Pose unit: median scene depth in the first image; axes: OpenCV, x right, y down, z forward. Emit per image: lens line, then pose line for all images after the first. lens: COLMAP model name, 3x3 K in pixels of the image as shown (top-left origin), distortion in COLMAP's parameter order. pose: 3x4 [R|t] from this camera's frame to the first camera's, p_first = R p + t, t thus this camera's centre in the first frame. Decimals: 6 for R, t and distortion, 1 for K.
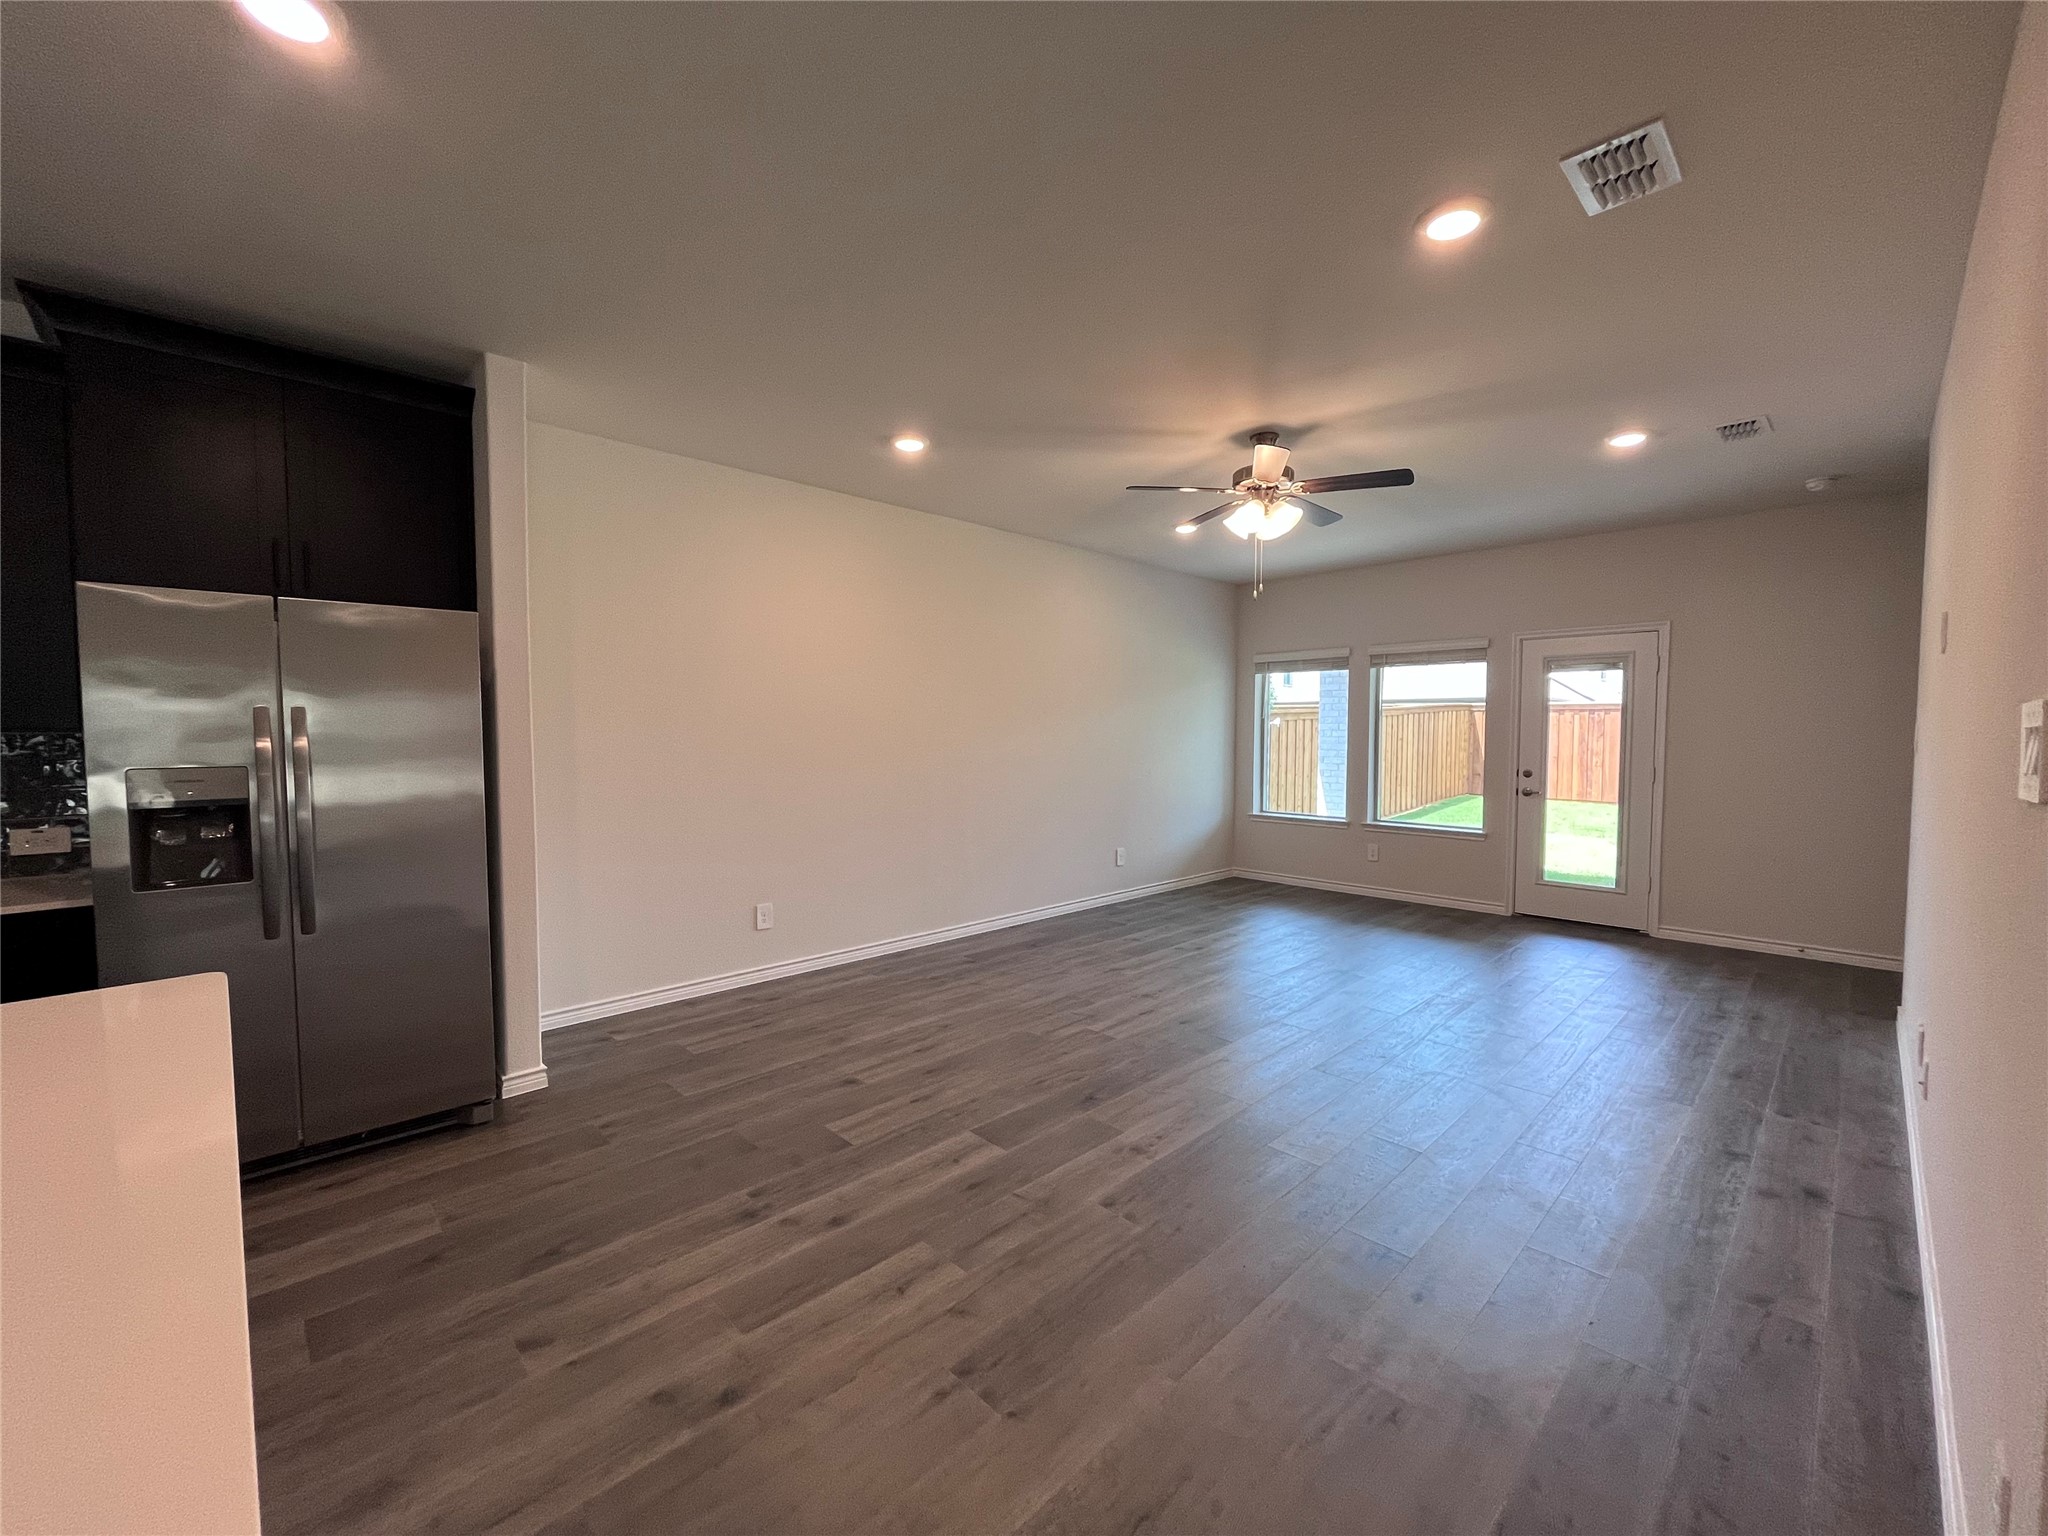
lens RADIAL K [[822.4, 0, 1012.5], [0, 822.4, 766.7], [0, 0, 1]] dist [-0.006526, 0.000781]
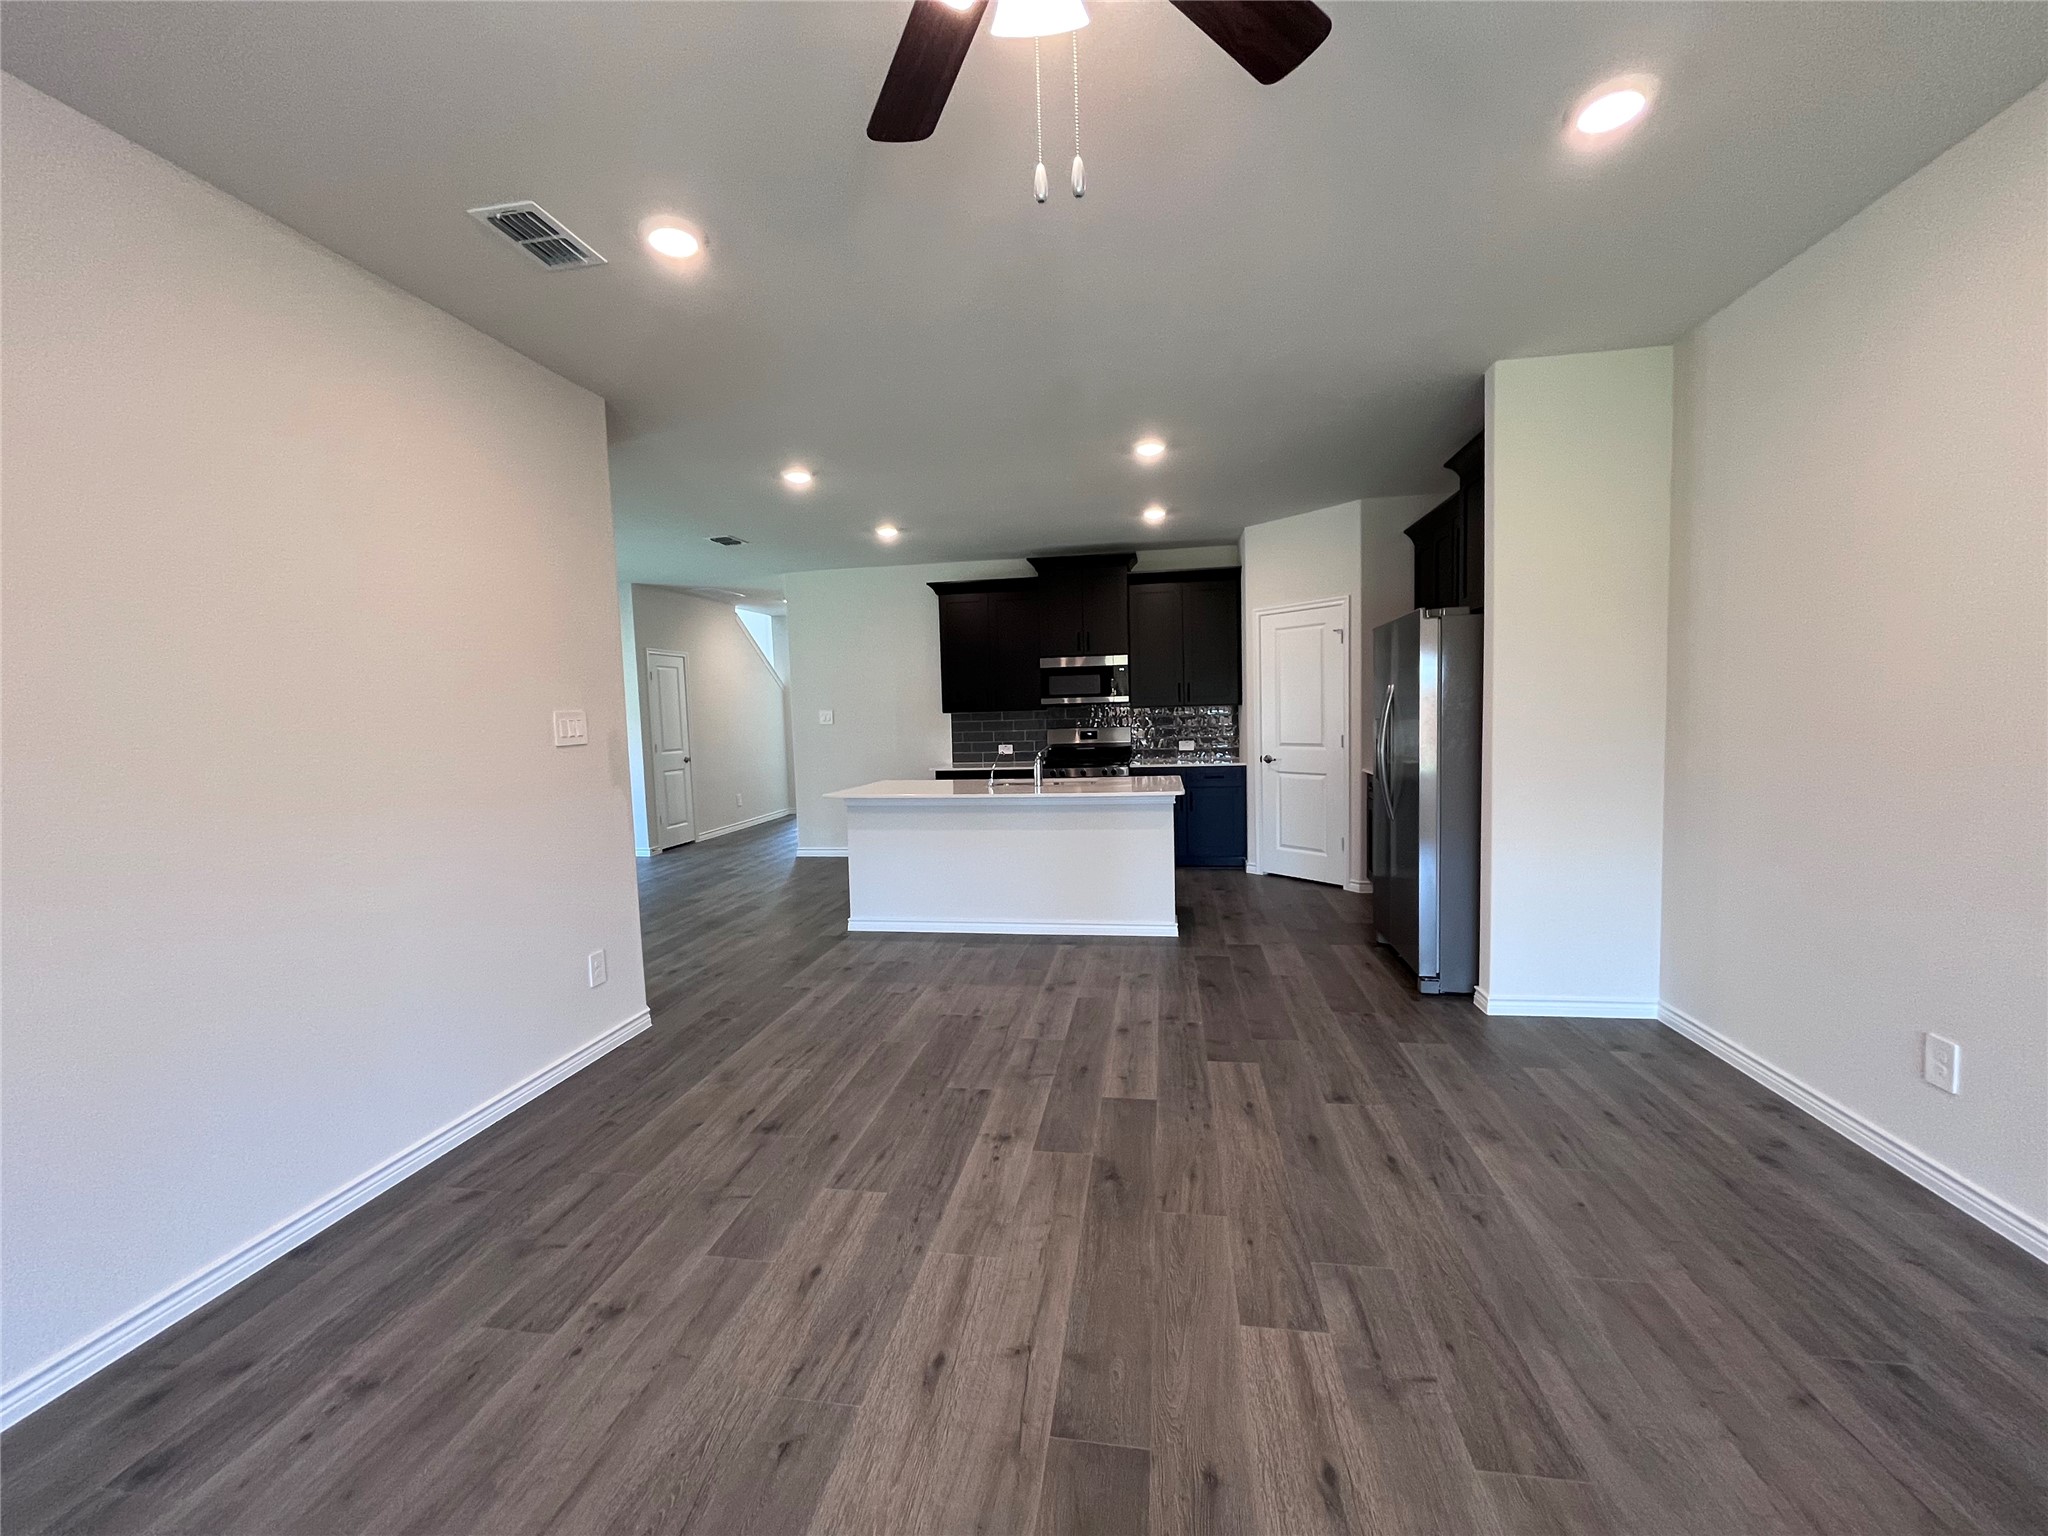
lens RADIAL K [[822.4, 0, 1027.1], [0, 822.4, 770.6], [0, 0, 1]] dist [-0.006526, 0.000781]
pose [[-0.798692, 0.065167, -0.598201, 0.504621], [0.003433, 0.994596, 0.103766, -0.051552], [0.601731, 0.080823, -0.794599, 1.291966]]
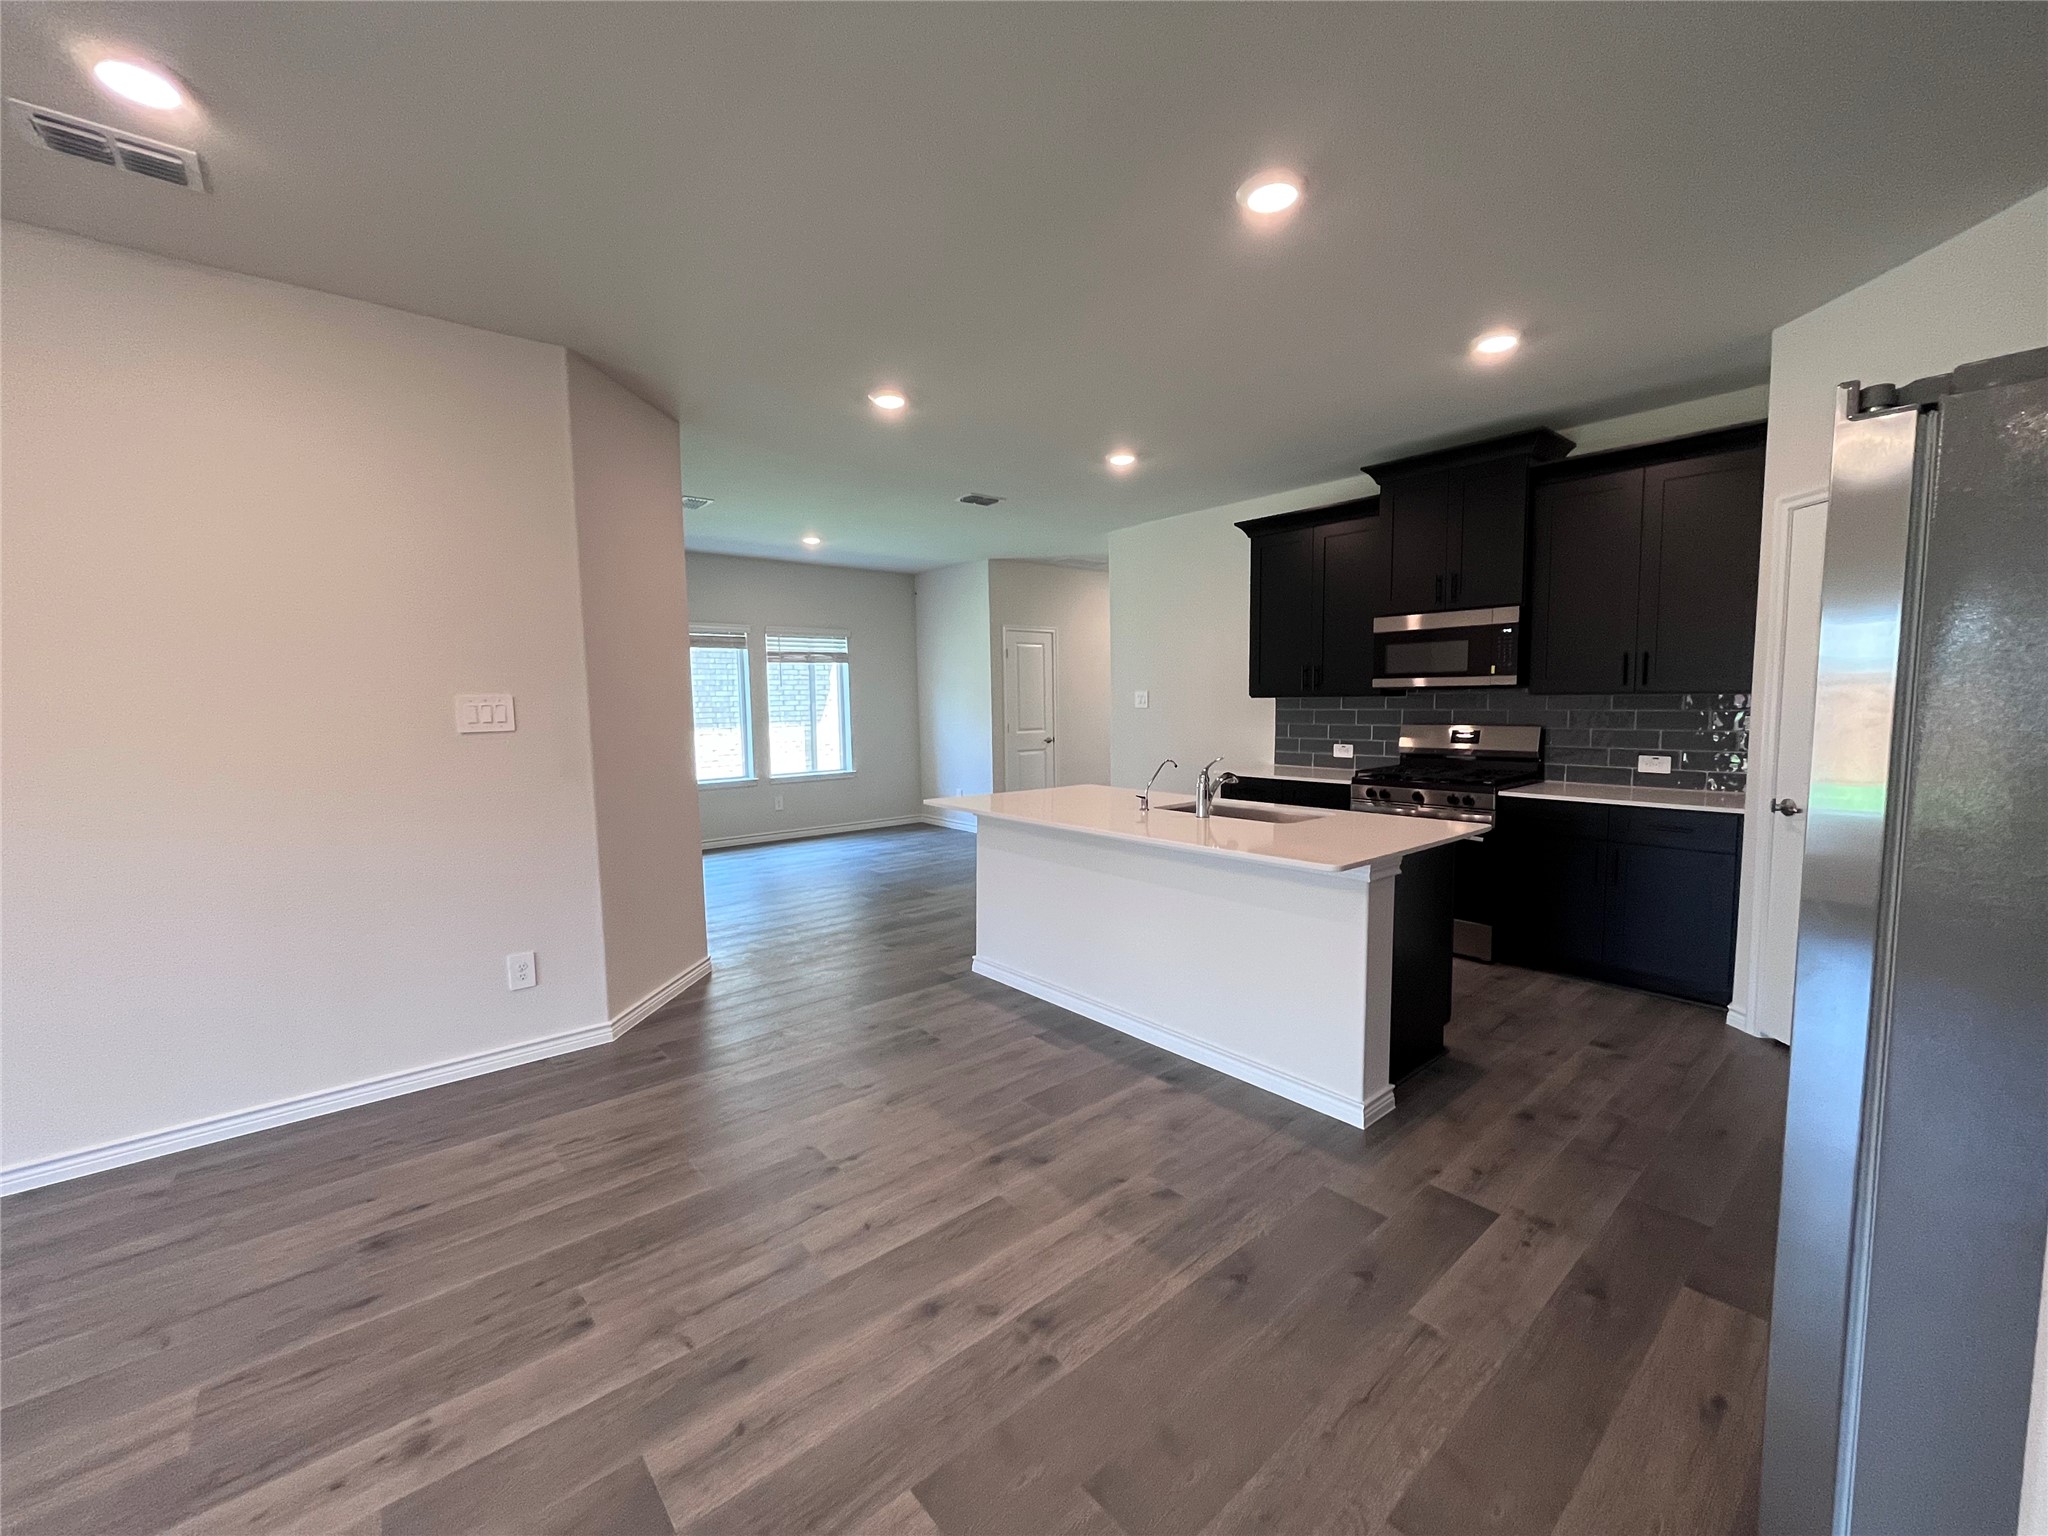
lens RADIAL K [[822.4, 0, 1026.5], [0, 822.4, 774.0], [0, 0, 1]] dist [-0.006526, 0.000781]
pose [[-0.998270, 0.005991, 0.058495, -0.226094], [0.013719, 0.991070, 0.132631, -0.049894], [-0.057178, 0.133205, -0.989438, 1.083933]]
